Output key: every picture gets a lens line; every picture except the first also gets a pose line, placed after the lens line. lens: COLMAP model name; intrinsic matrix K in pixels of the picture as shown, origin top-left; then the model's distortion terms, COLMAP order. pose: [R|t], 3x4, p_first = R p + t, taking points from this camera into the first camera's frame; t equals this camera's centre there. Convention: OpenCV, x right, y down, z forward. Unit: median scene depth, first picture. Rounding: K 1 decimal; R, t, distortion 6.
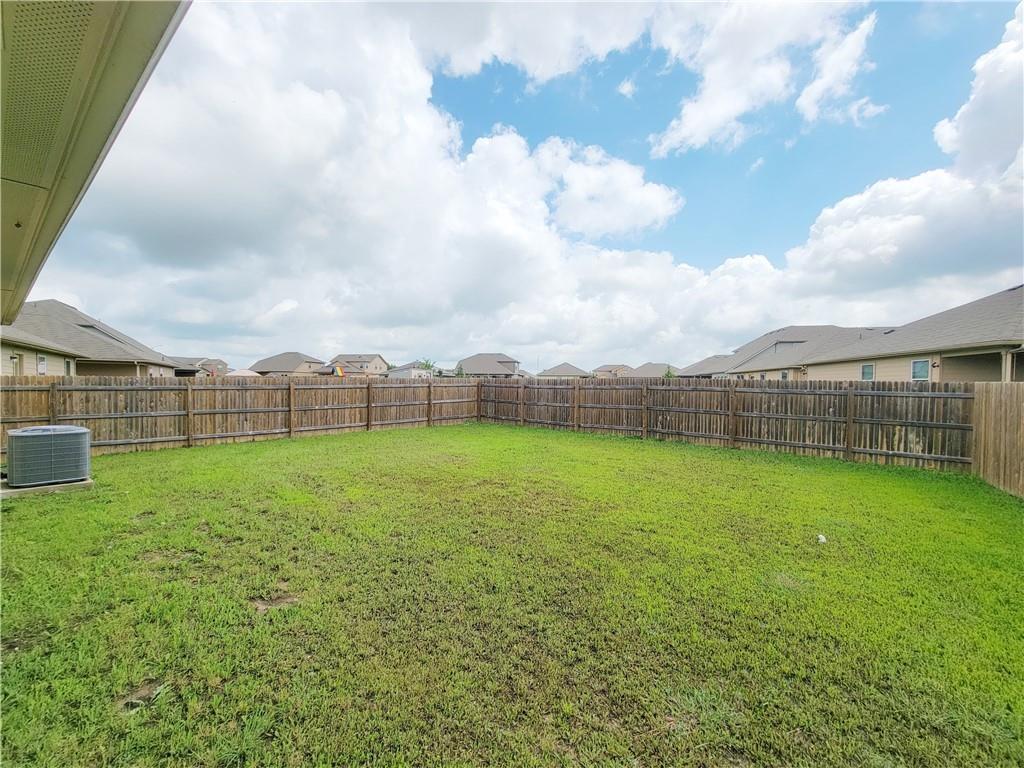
lens RADIAL K [[413.8, 0, 513.7], [0, 413.8, 385.9], [0, 0, 1]] dist [-0.000038, 0.000043]
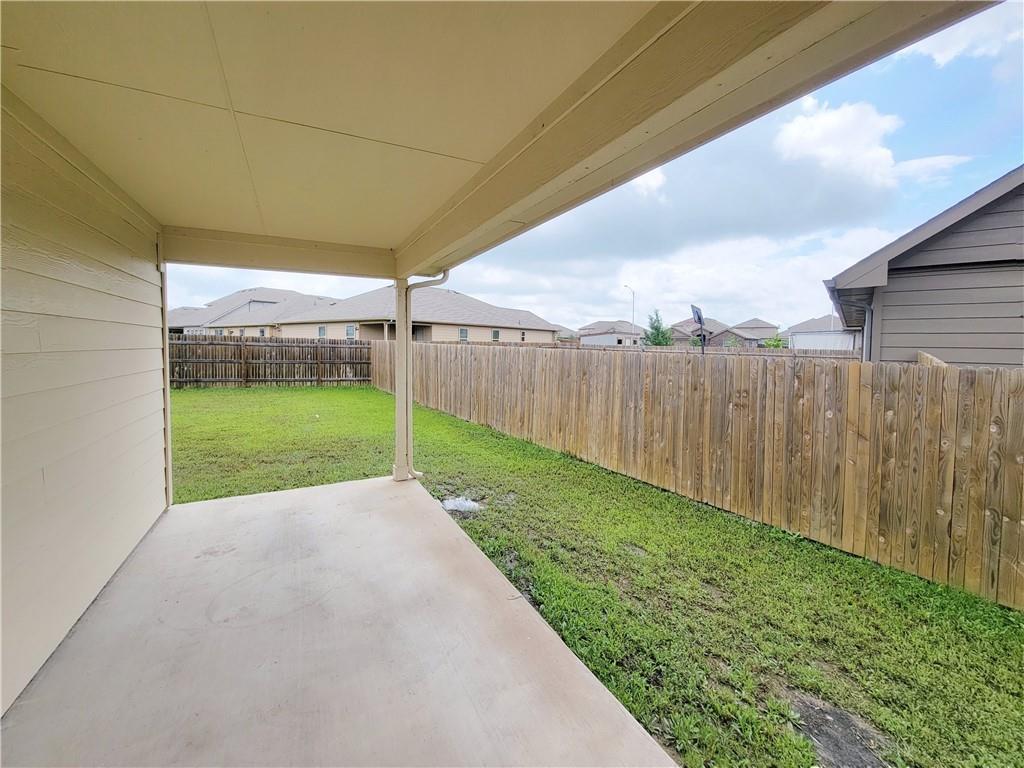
lens RADIAL K [[413.8, 0, 512.0], [0, 413.8, 382.7], [0, 0, 1]] dist [-0.000038, 0.000043]
pose [[0.410022, -0.086438, 0.907971, -0.346002], [-0.006830, 0.995180, 0.097824, -0.002840], [-0.912050, -0.046311, 0.407455, -0.348438]]
